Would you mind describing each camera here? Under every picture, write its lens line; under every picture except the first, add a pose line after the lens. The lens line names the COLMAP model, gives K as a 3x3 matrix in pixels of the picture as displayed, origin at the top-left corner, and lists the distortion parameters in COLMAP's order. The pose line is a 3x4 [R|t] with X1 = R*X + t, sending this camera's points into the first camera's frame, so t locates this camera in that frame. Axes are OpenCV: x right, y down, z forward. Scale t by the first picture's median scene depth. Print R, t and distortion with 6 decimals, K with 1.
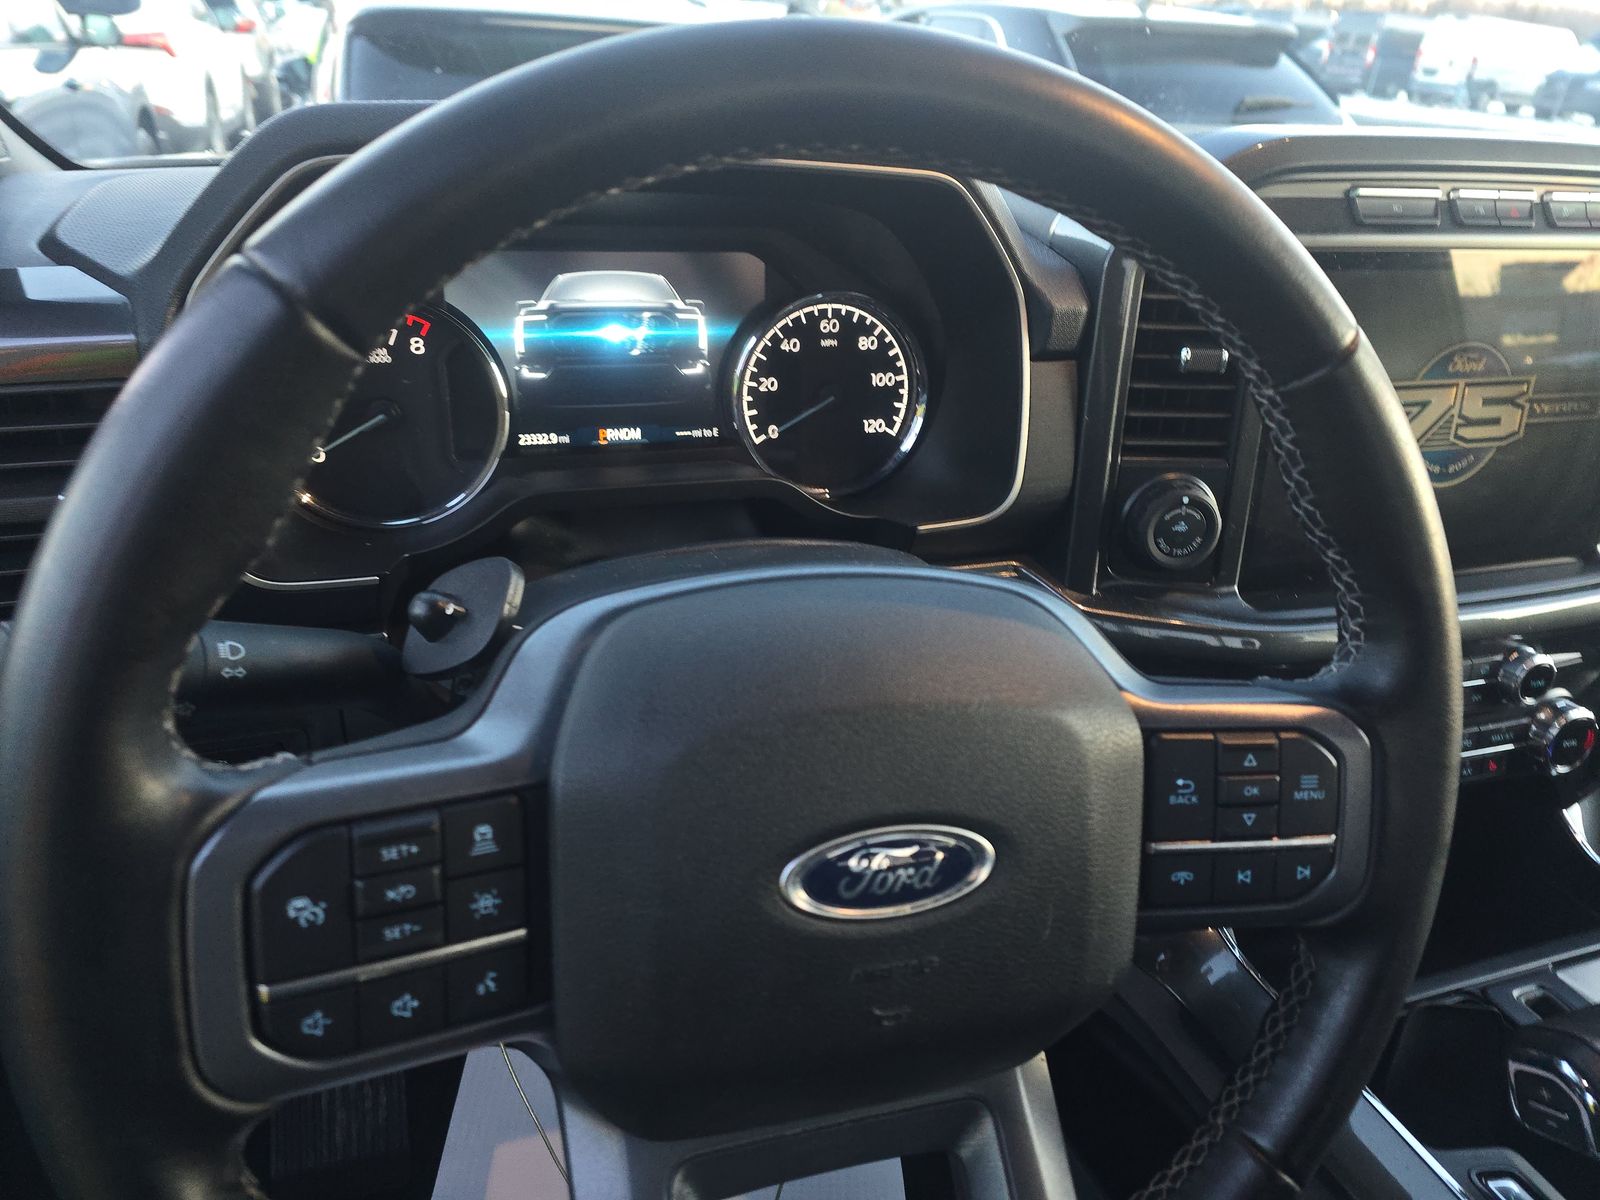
lens RADIAL K [[1078.6, 0, 800.7], [0, 1078.6, 587.1], [0, 0, 1]] dist [0.022814, -0.011520]
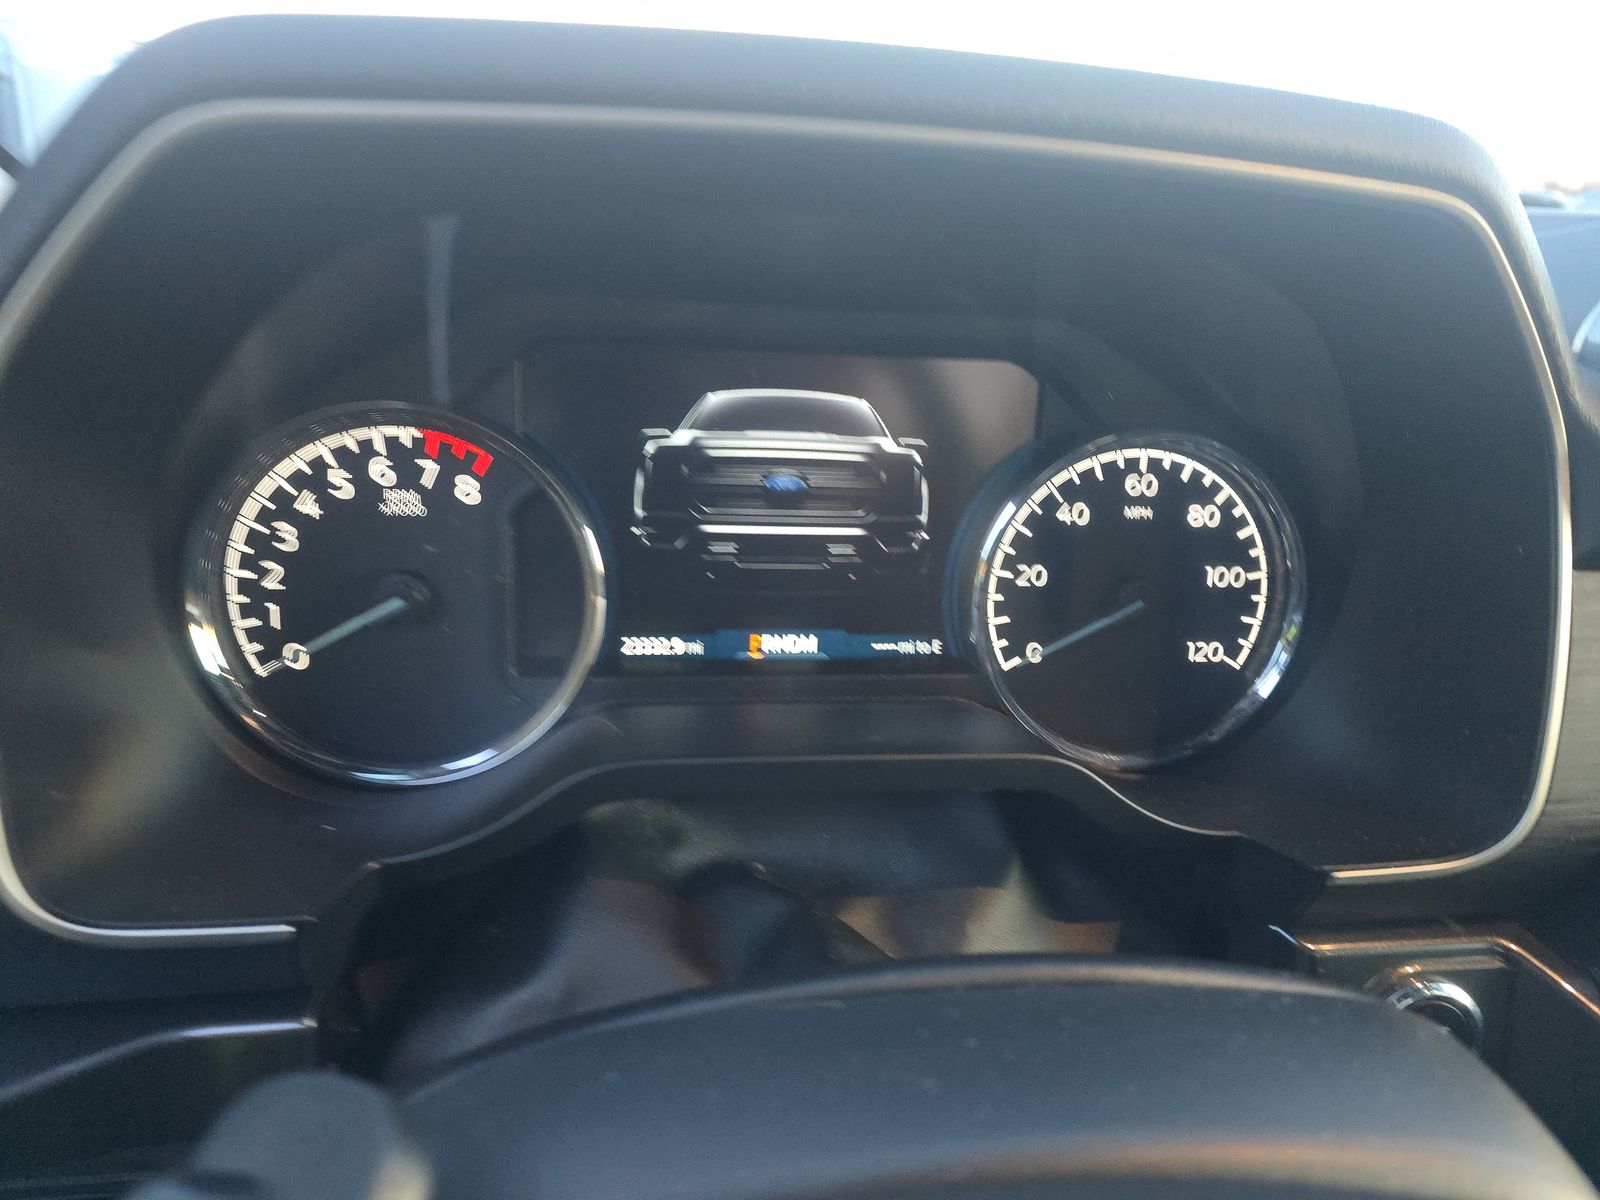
lens RADIAL K [[1078.6, 0, 800.7], [0, 1078.6, 604.8], [0, 0, 1]] dist [0.022814, -0.011520]
pose [[0.986405, 0.058068, -0.153731, -0.063767], [-0.076794, 0.989942, -0.118820, -0.090058], [0.145285, 0.129010, 0.980943, 0.390700]]
